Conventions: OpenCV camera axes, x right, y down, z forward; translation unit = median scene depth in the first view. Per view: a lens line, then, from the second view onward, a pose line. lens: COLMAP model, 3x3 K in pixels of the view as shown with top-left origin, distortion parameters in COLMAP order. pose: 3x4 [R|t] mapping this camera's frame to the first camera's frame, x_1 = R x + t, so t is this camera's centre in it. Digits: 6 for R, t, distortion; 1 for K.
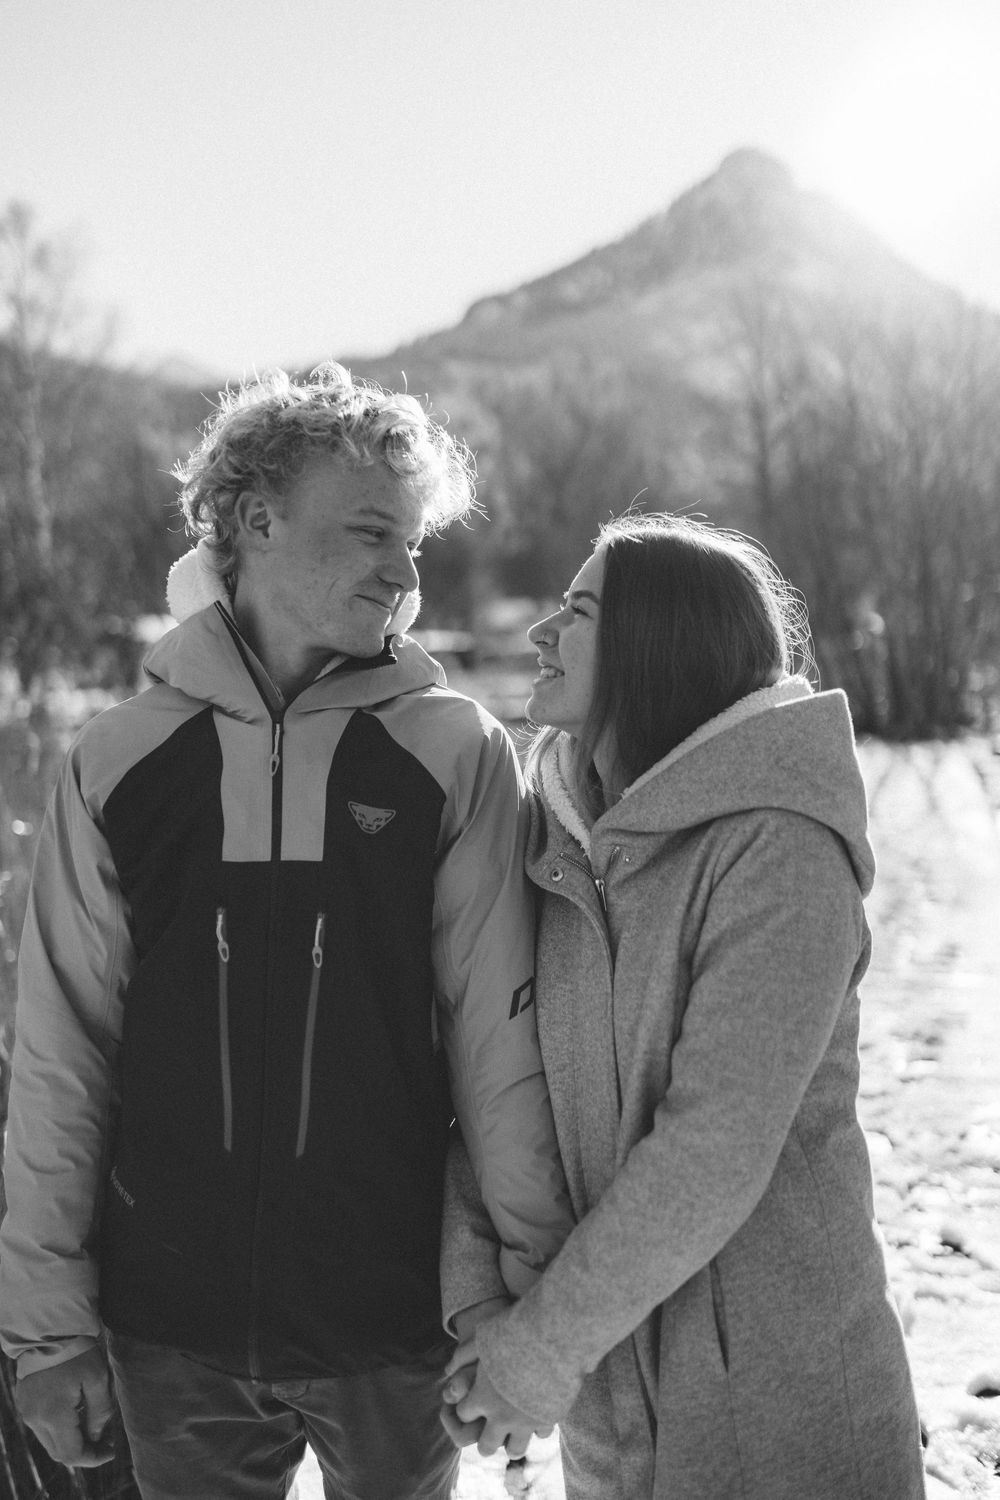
lens RADIAL K [[1471.5, 0, 500.0], [0, 1471.5, 750.0], [0, 0, 1]] dist [-0.000927, 0.005578]
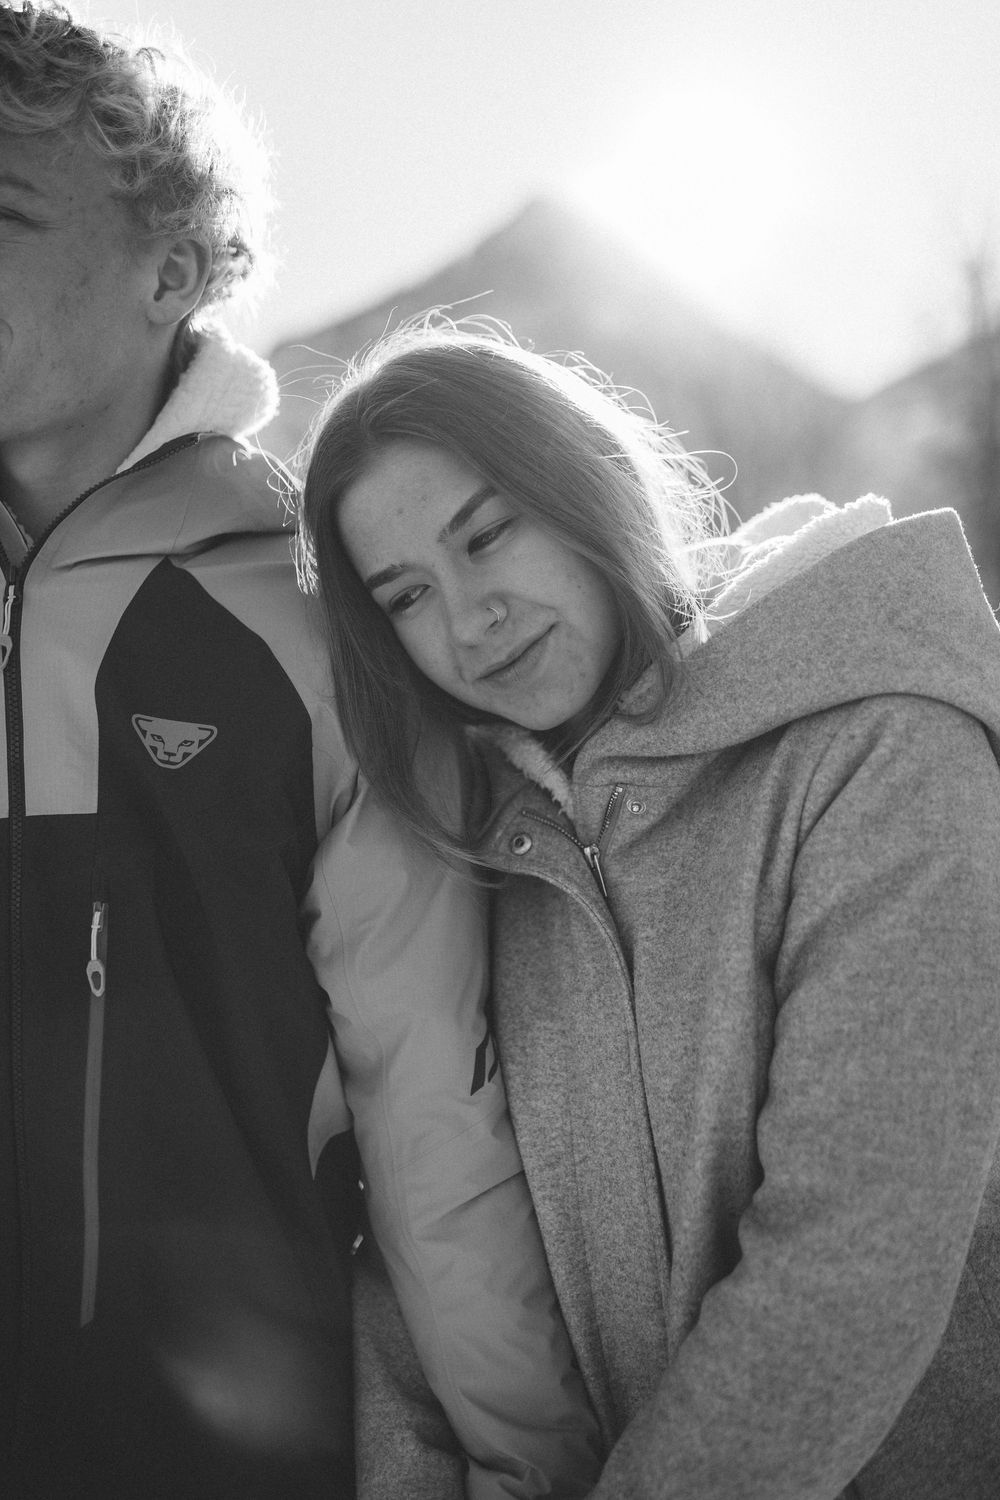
lens RADIAL K [[1397.8, 0, 500.0], [0, 1397.8, 750.0], [0, 0, 1]] dist [-0.110435, 0.251953]
pose [[0.989964, -0.063913, 0.126045, -0.043714], [0.067385, 0.997451, -0.023478, 0.064506], [-0.124223, 0.031736, 0.991747, 0.467801]]
